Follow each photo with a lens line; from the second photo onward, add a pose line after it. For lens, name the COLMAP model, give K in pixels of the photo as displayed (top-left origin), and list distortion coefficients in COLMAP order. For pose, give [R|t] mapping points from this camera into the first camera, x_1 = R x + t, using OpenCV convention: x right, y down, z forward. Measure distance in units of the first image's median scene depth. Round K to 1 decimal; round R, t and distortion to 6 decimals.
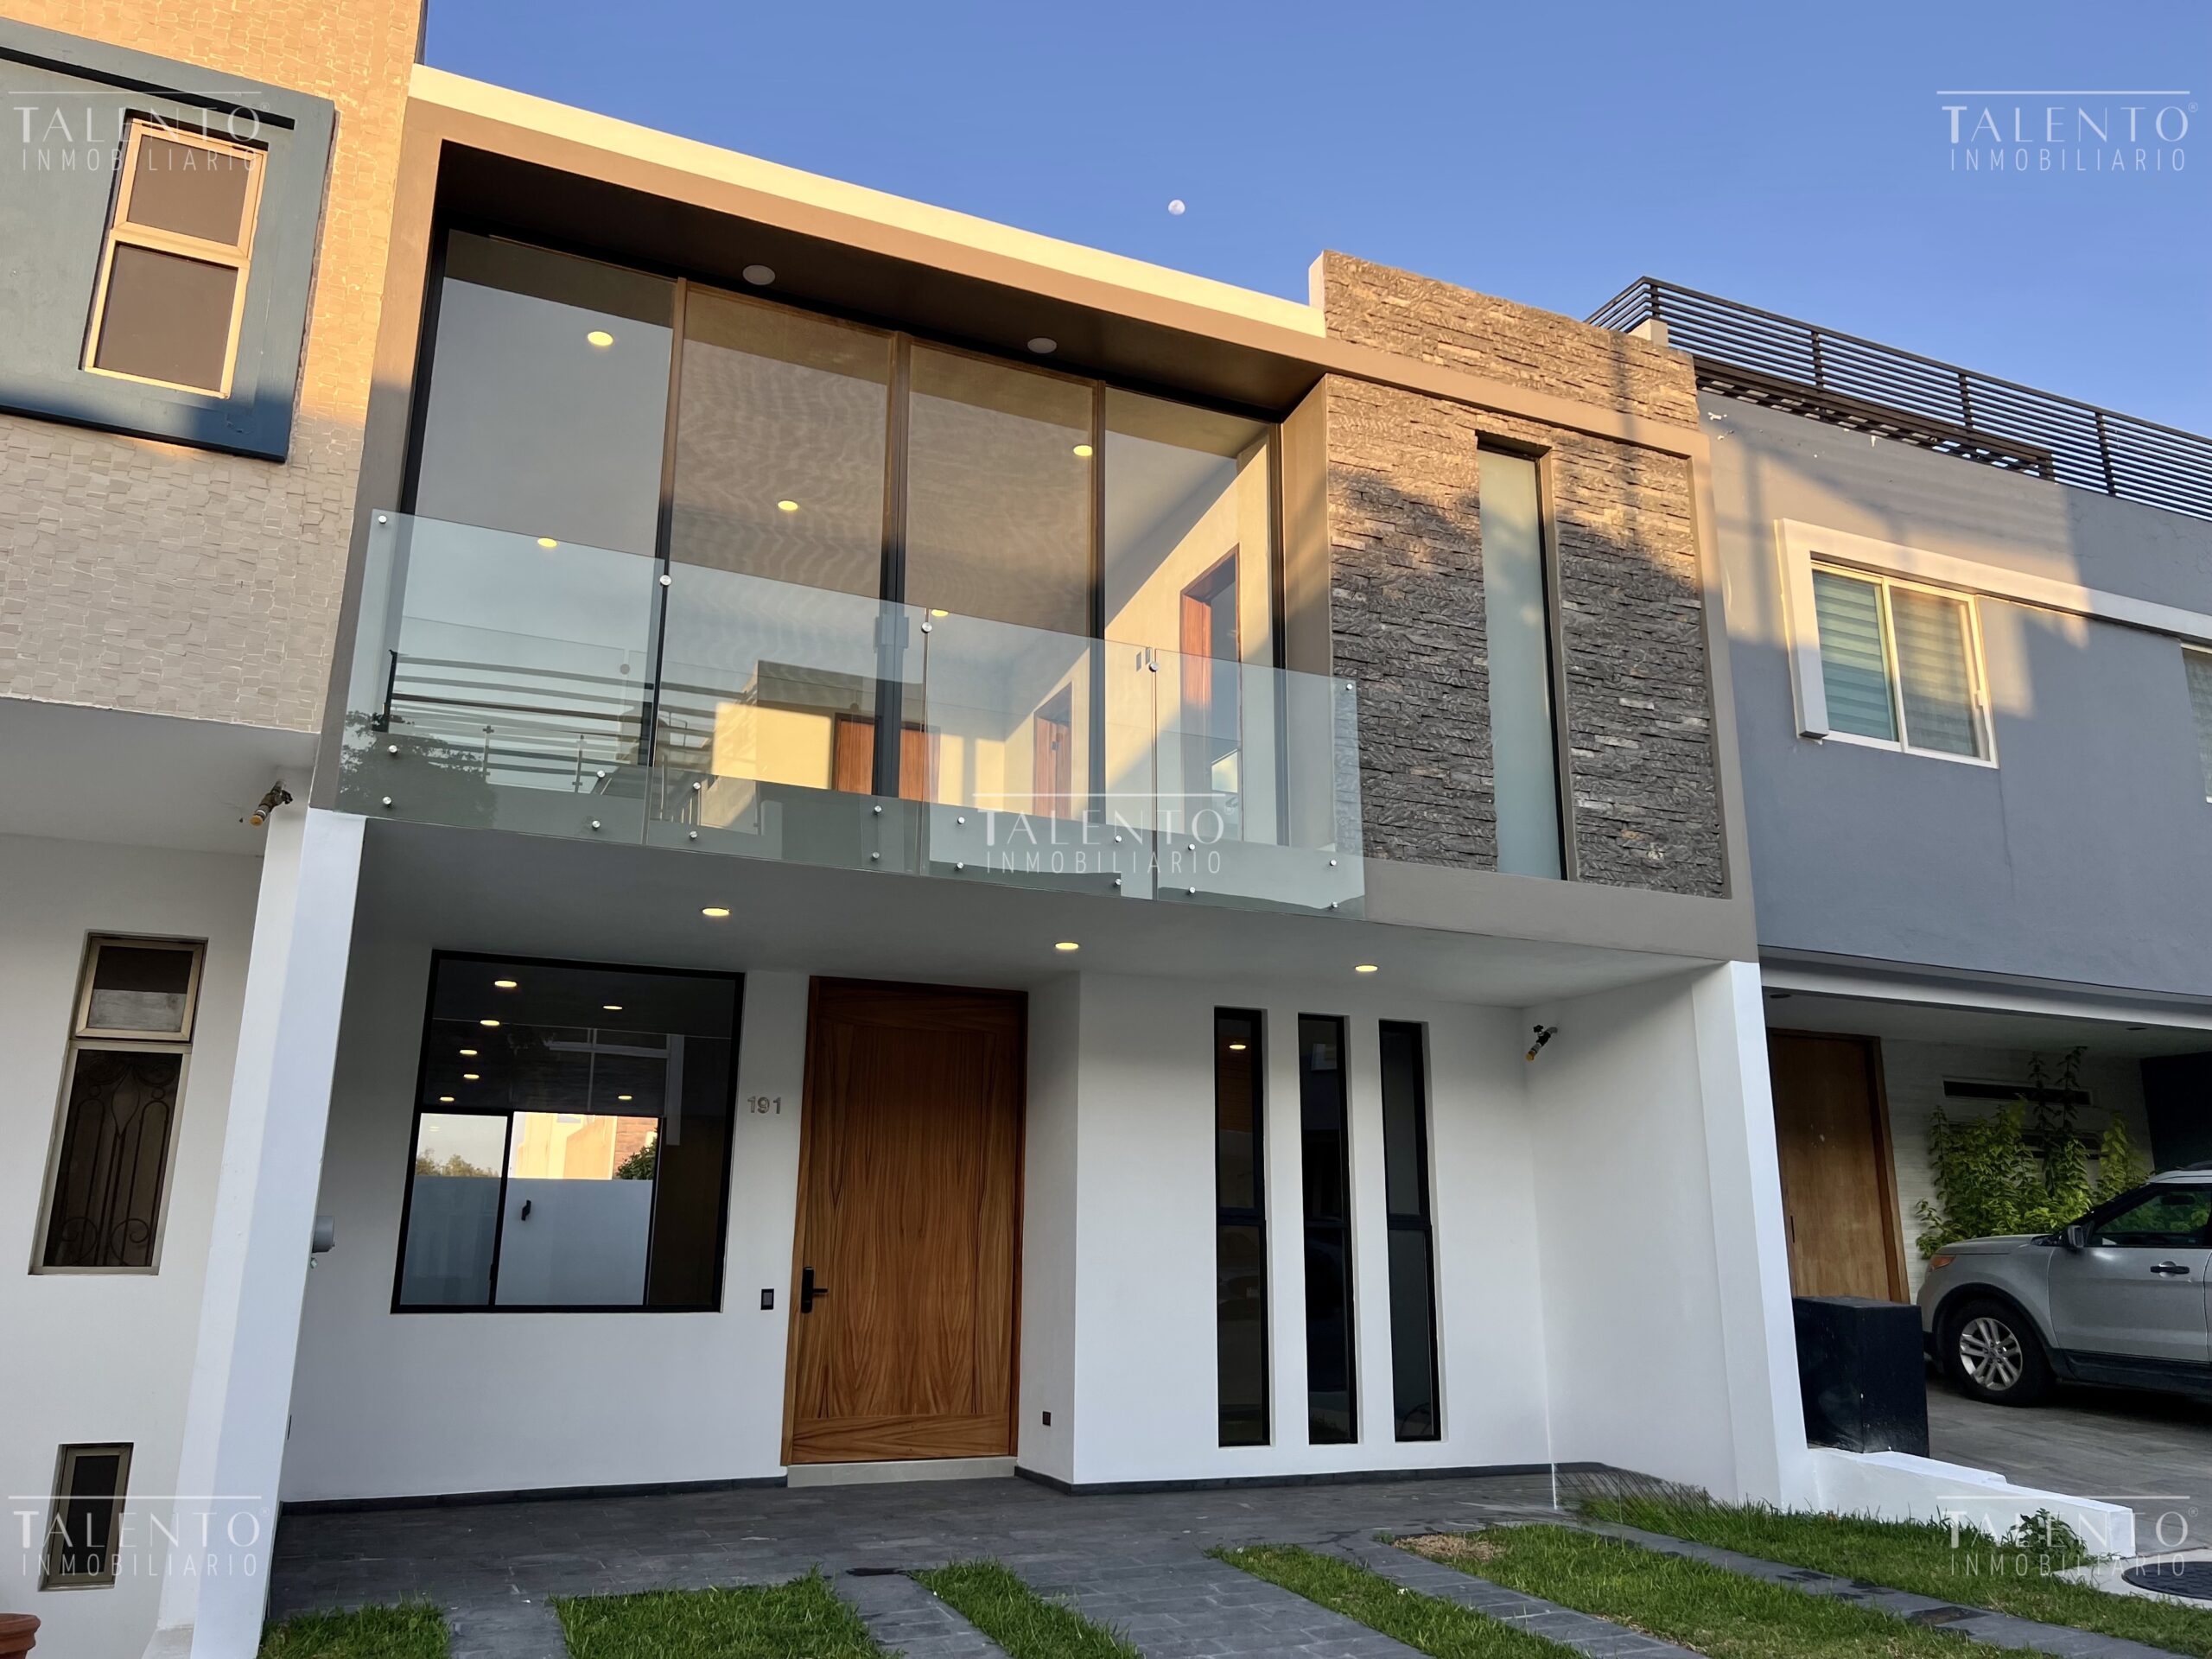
lens RADIAL K [[1675.6, 0, 1106.0], [0, 1675.6, 829.5], [0, 0, 1]] dist [0.072730, -0.070175]
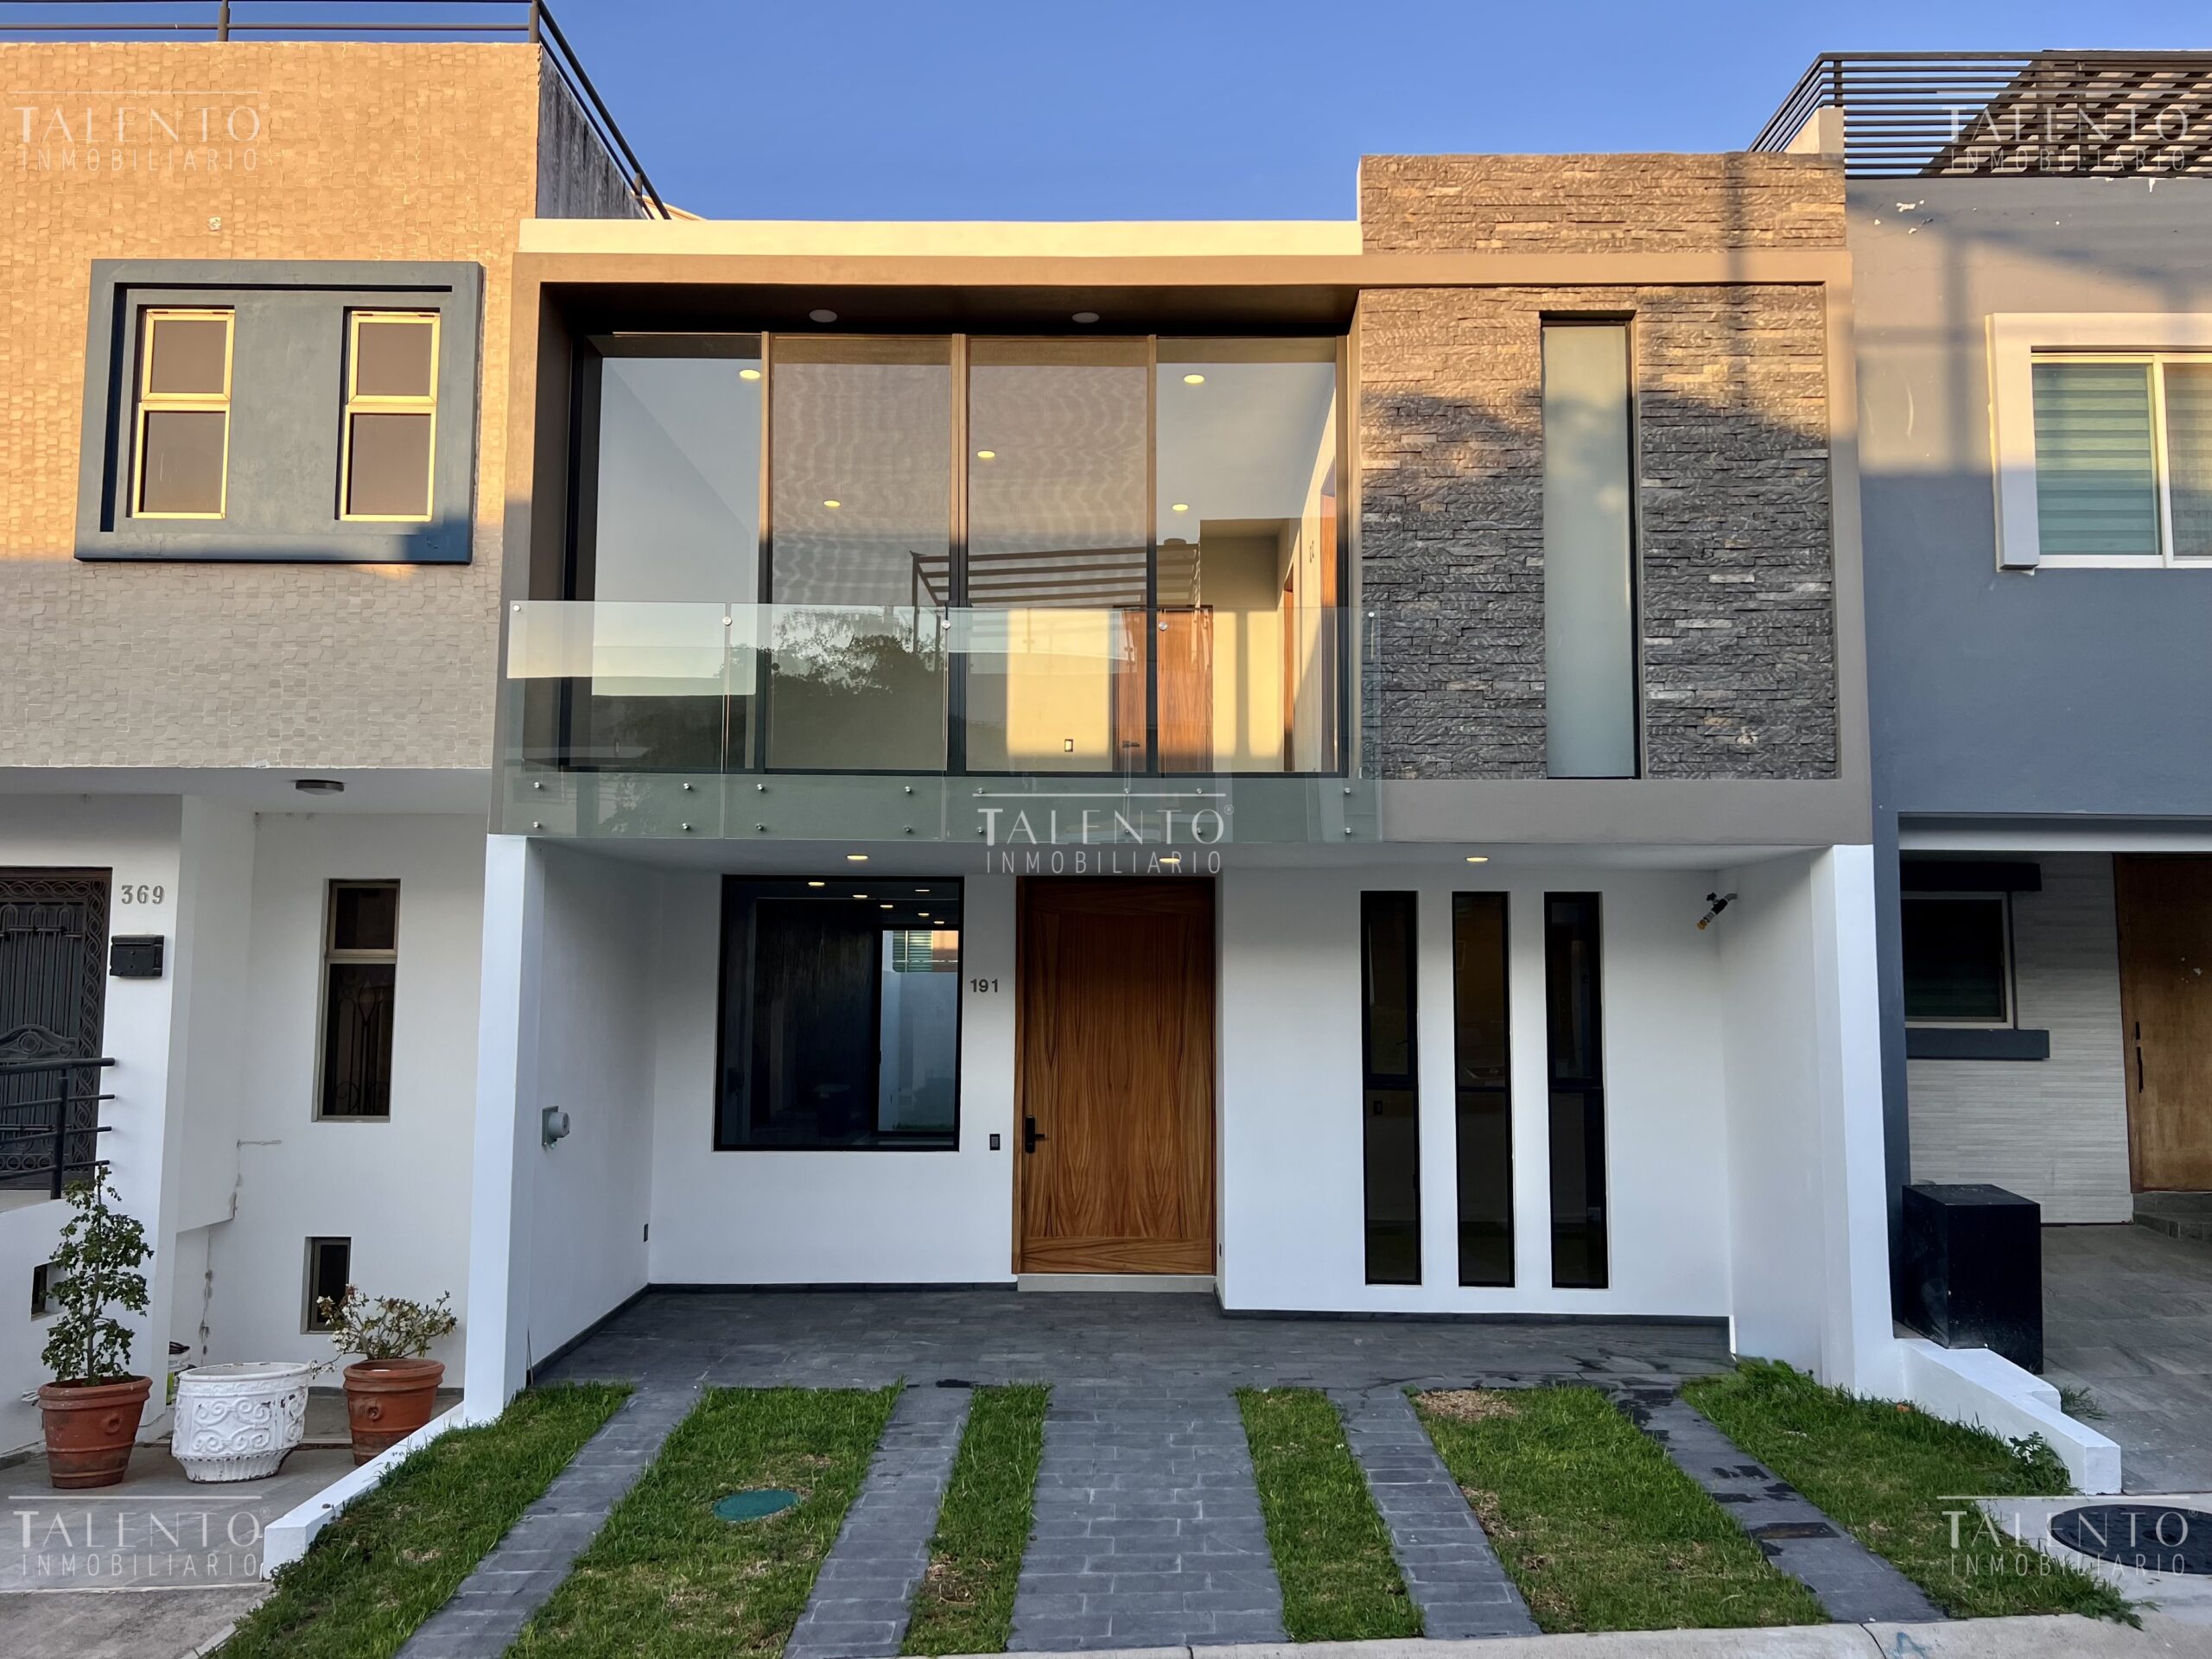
lens RADIAL K [[1668.7, 0, 1101.0], [0, 1668.7, 832.5], [0, 0, 1]] dist [0.058113, -0.048378]
pose [[0.908650, -0.039112, -0.415723, 0.379050], [0.106652, 0.984319, 0.140503, -0.104540], [0.403709, -0.172006, 0.898573, -0.020115]]
